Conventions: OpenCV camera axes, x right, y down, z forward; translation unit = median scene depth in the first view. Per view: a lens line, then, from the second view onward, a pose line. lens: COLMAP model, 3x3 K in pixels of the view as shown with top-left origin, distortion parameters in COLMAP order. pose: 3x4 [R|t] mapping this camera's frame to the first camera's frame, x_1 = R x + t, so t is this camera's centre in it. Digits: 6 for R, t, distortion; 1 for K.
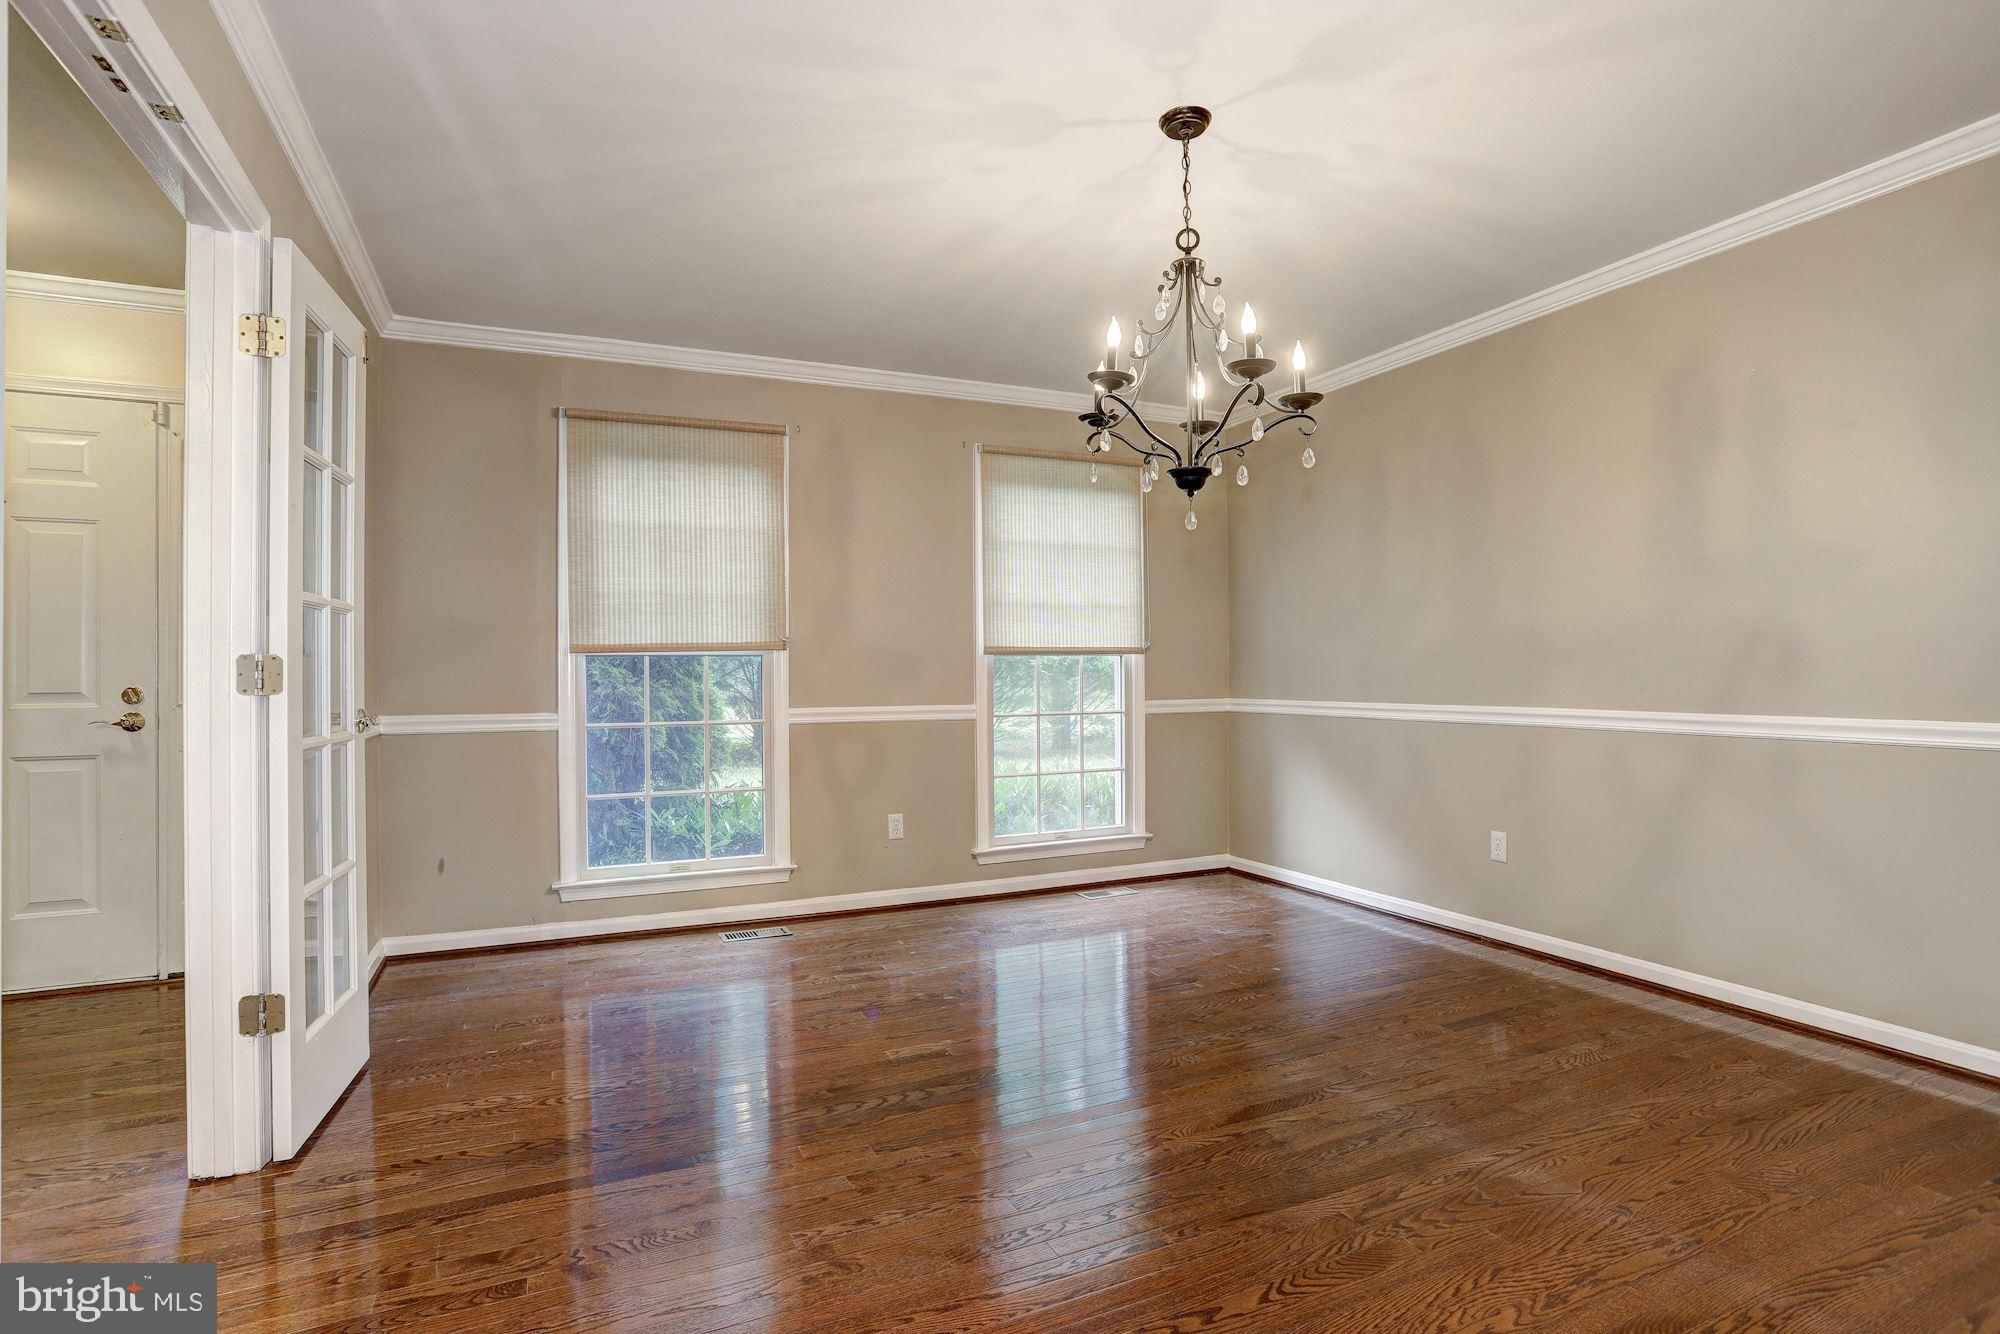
lens RADIAL K [[985.2, 0, 986.6], [0, 985.2, 666.7], [0, 0, 1]] dist [-0.068640, 0.034388]
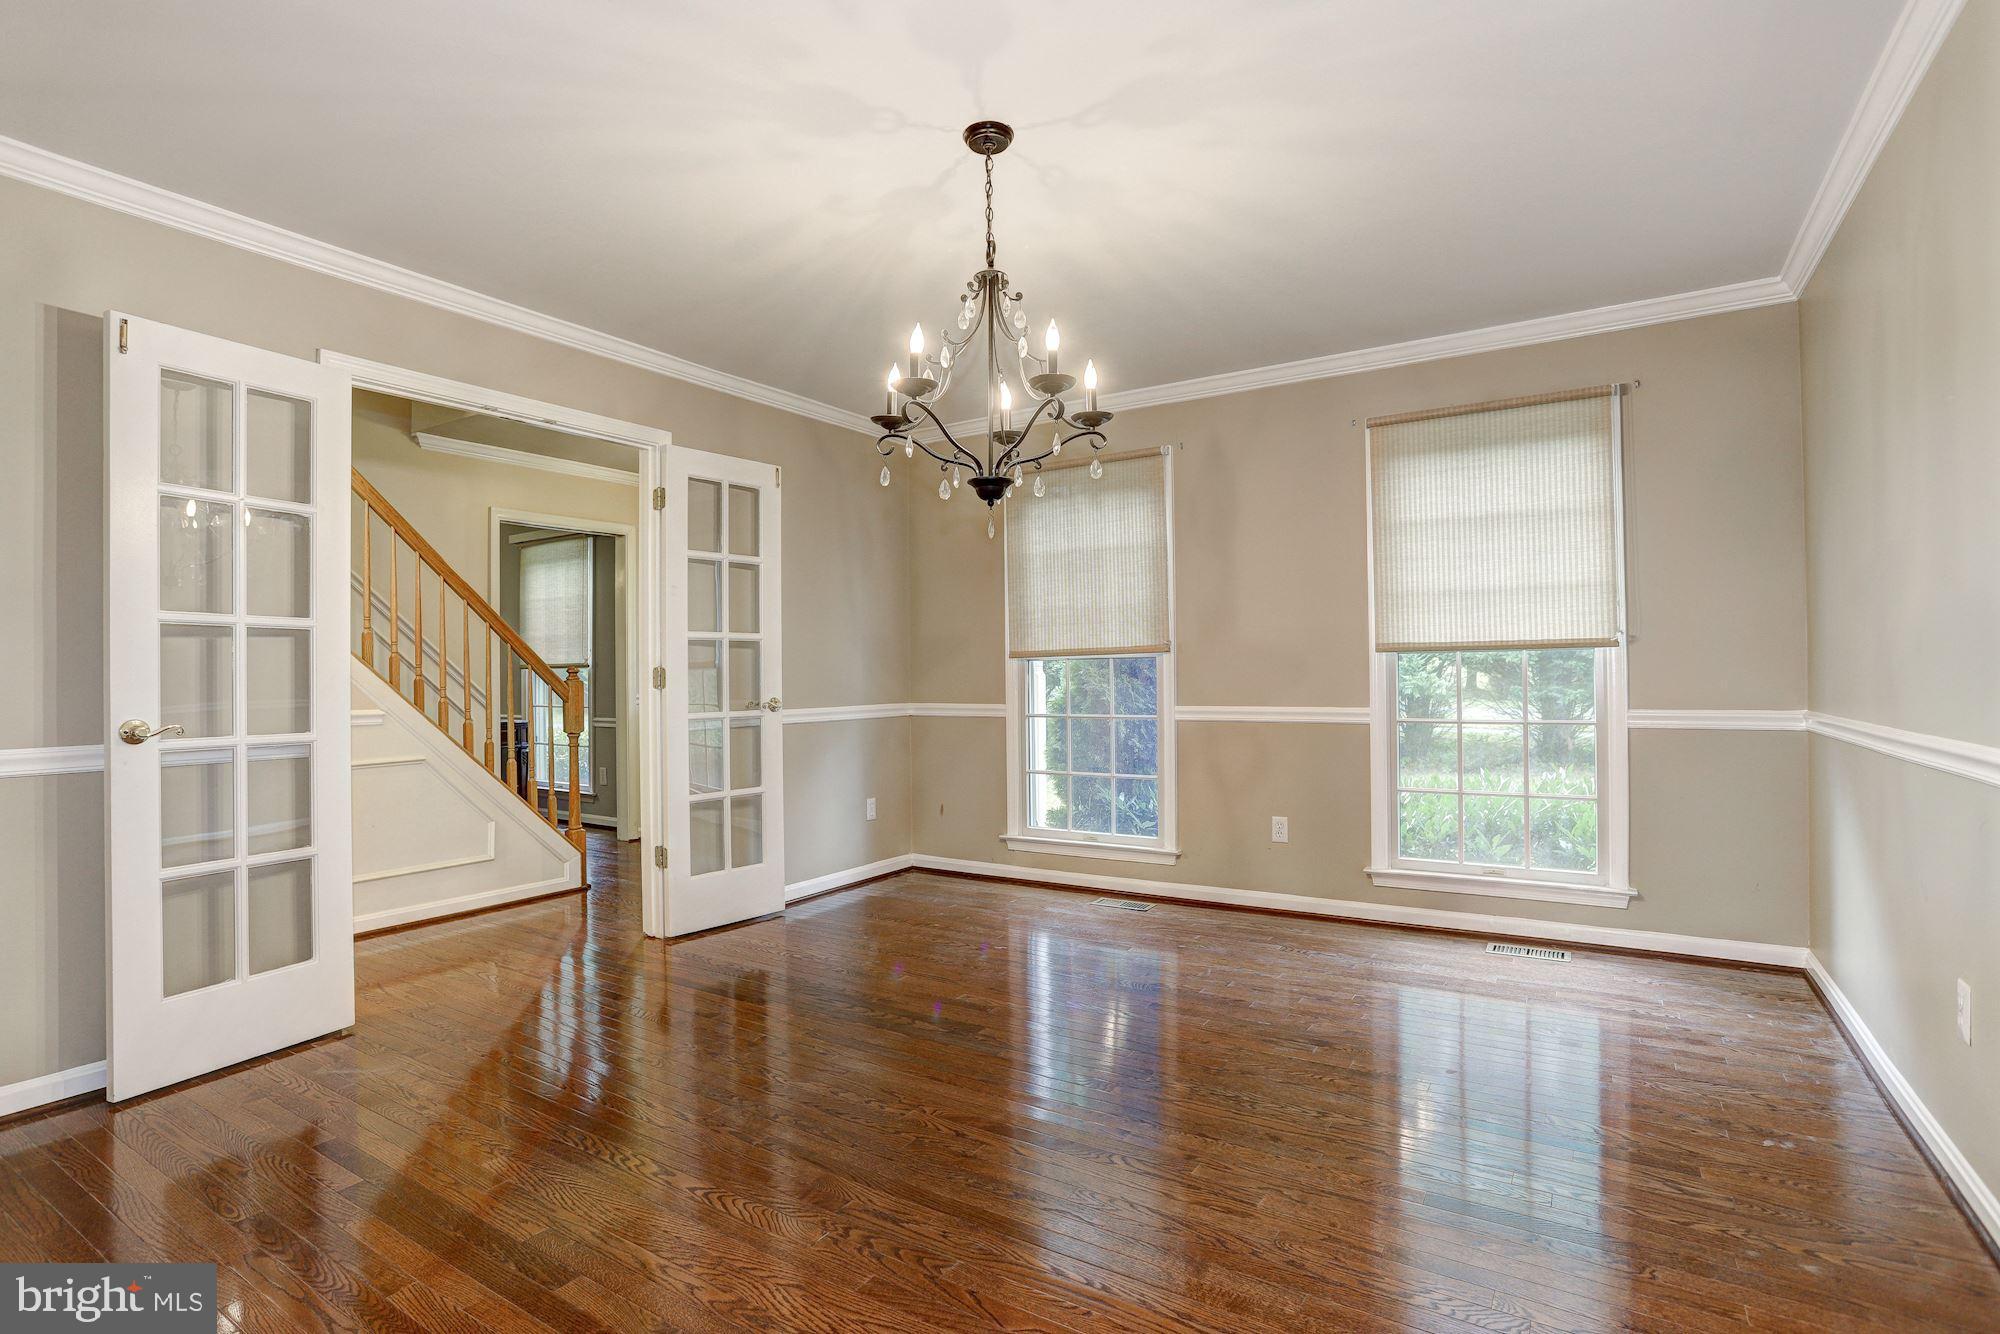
lens RADIAL K [[972.2, 0, 980.6], [0, 972.2, 665.8], [0, 0, 1]] dist [-0.070612, 0.036362]
pose [[0.550477, -0.004894, -0.834836, 0.570739], [0.009902, 0.999951, 0.000668, -0.004590], [0.834792, -0.008634, 0.550498, 0.232214]]
